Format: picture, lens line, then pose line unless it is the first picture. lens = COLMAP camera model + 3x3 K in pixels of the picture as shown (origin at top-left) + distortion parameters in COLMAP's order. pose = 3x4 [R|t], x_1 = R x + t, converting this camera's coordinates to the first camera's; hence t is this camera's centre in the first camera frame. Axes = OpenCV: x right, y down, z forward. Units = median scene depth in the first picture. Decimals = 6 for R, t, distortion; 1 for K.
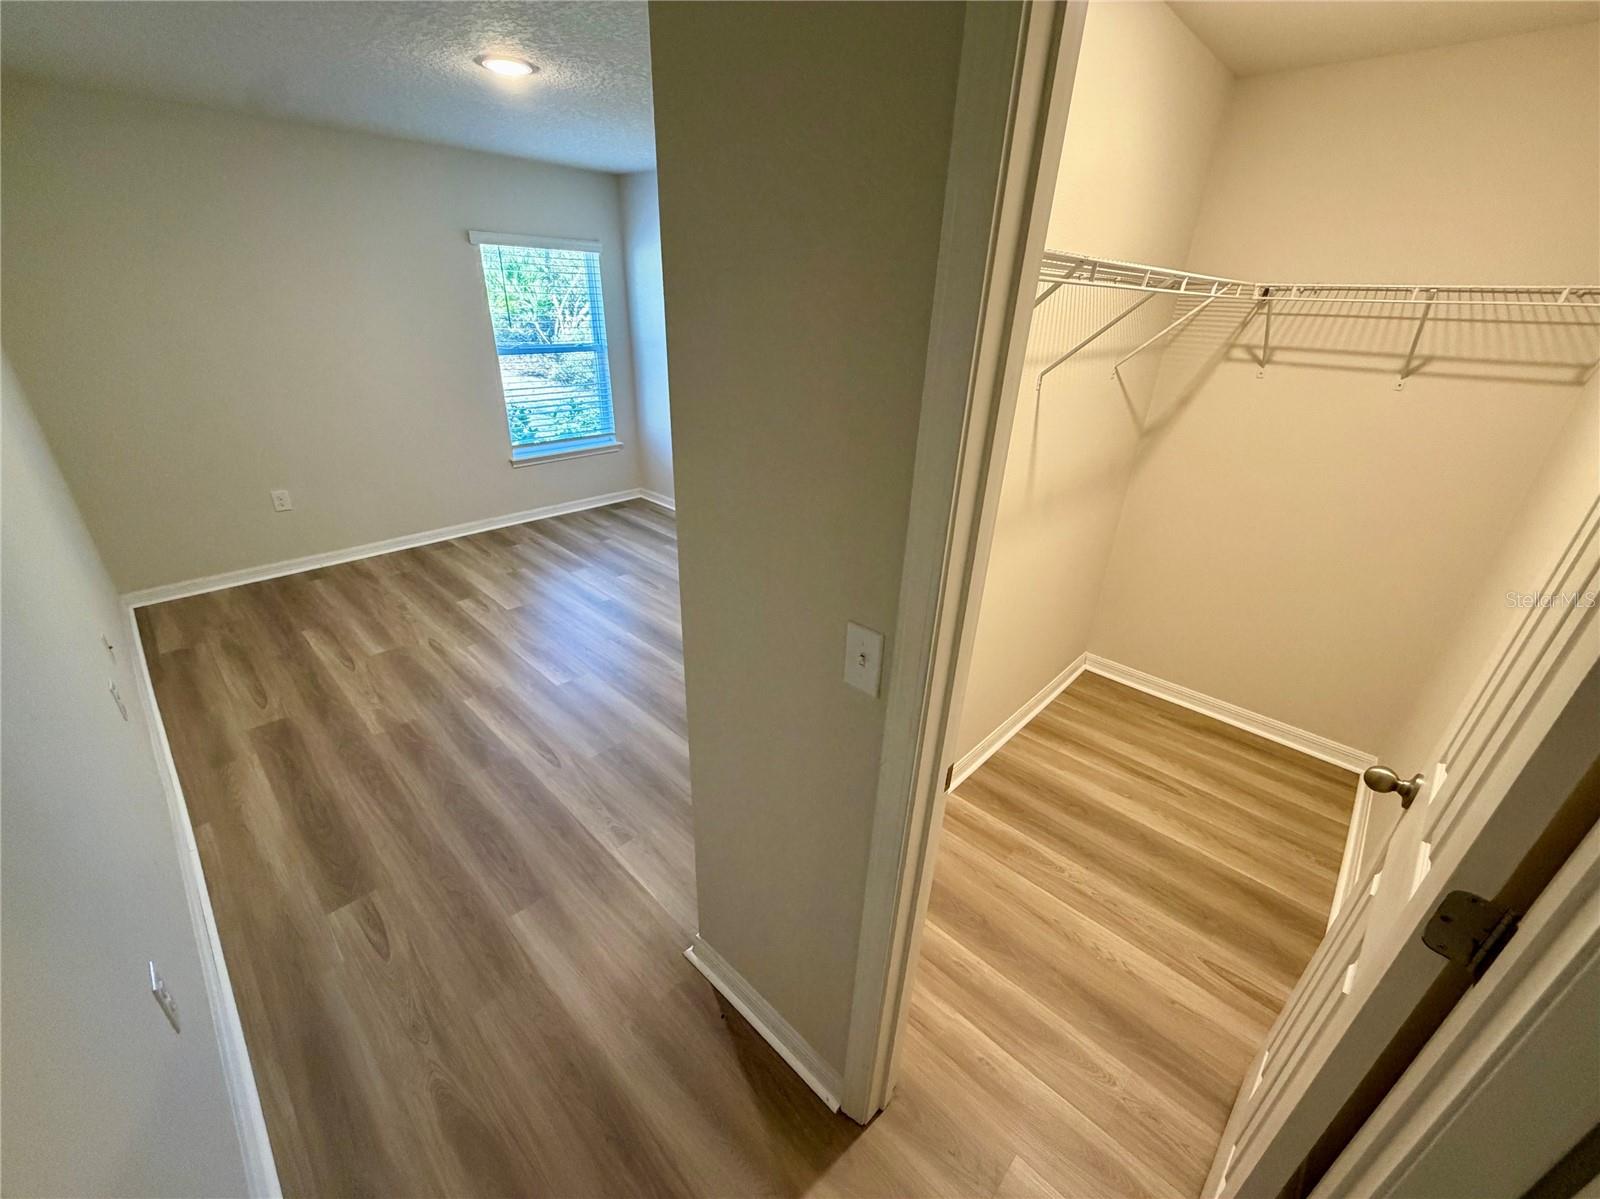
lens RADIAL K [[636.4, 0, 795.4], [0, 636.4, 601.0], [0, 0, 1]] dist [0.001447, -0.001041]
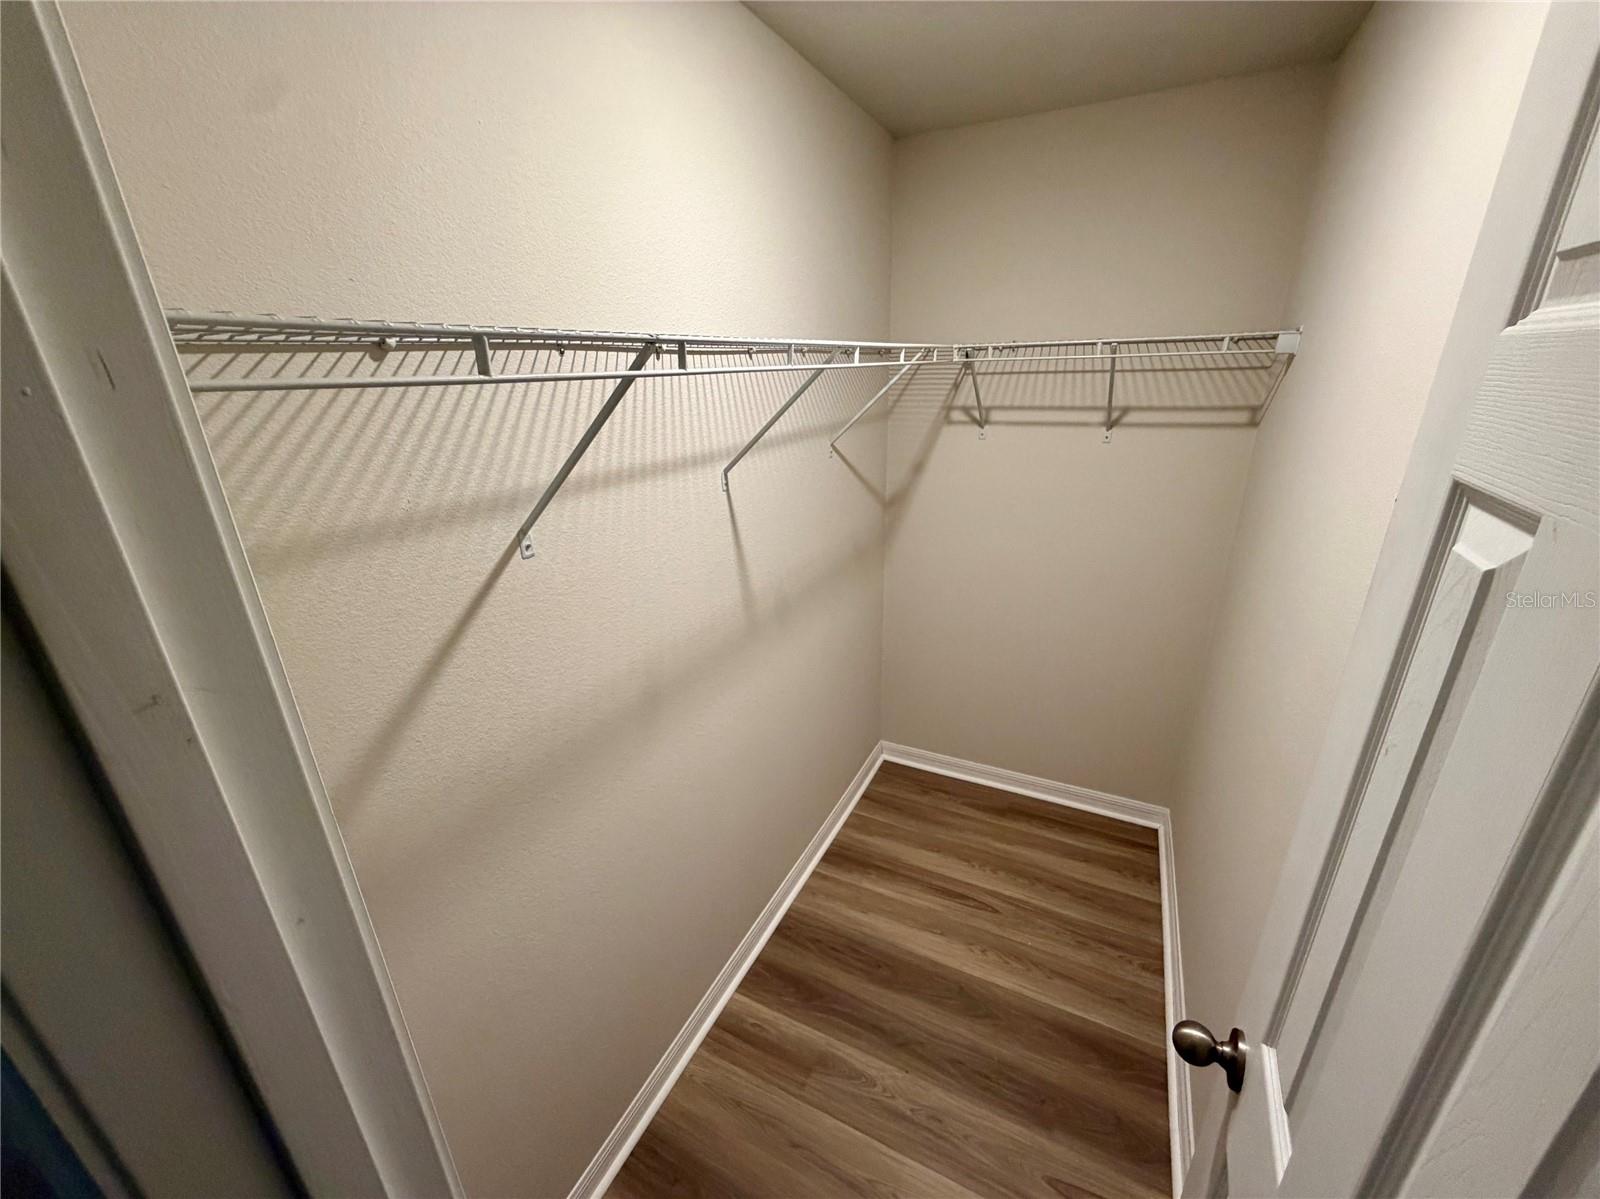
lens RADIAL K [[636.4, 0, 795.3], [0, 636.4, 604.9], [0, 0, 1]] dist [0.001447, -0.001041]
pose [[0.954957, -0.155551, 0.252707, 0.204297], [0.176292, 0.982416, -0.061476, -0.108692], [-0.238701, 0.103258, 0.965588, 0.195748]]
